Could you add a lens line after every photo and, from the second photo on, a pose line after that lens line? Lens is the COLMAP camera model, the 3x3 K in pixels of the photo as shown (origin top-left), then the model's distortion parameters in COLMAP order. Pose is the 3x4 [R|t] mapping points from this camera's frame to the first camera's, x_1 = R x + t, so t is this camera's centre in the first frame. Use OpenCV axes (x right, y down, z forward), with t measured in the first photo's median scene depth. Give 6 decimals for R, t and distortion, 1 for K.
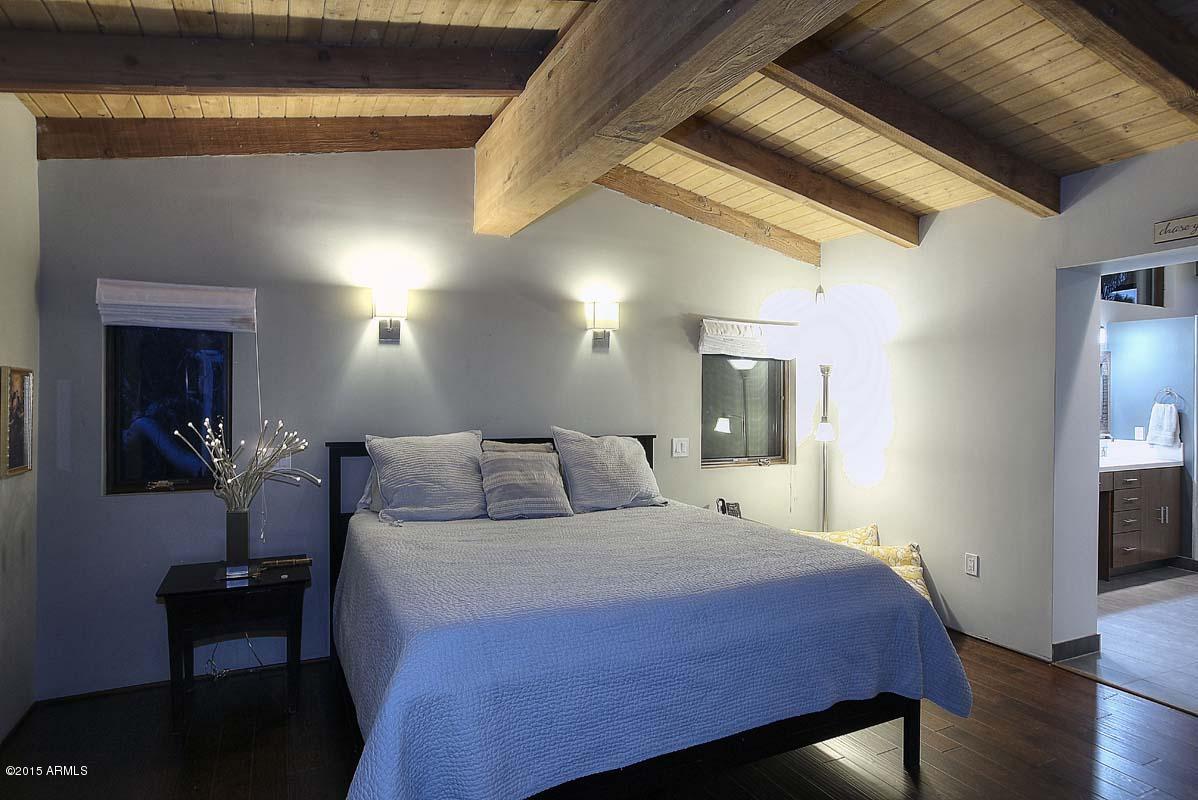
lens RADIAL K [[679.3, 0, 597.5], [0, 679.3, 397.9], [0, 0, 1]] dist [-0.017398, 0.009252]
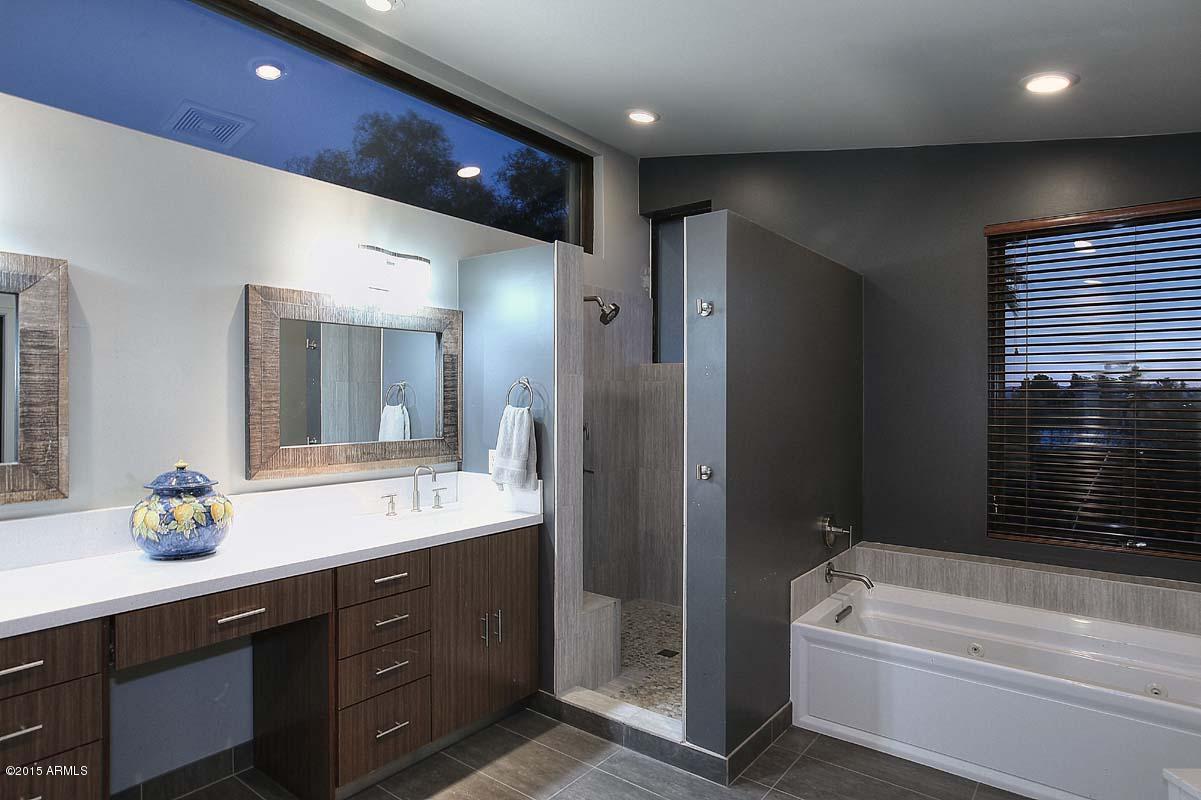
lens RADIAL K [[681.0, 0, 599.3], [0, 681.0, 401.3], [0, 0, 1]] dist [-0.017398, 0.009252]
pose [[0.895640, -0.001927, 0.444776, 0.670197], [0.000420, 0.999994, 0.003487, 0.002820], [-0.444780, -0.002936, 0.895635, 0.497582]]
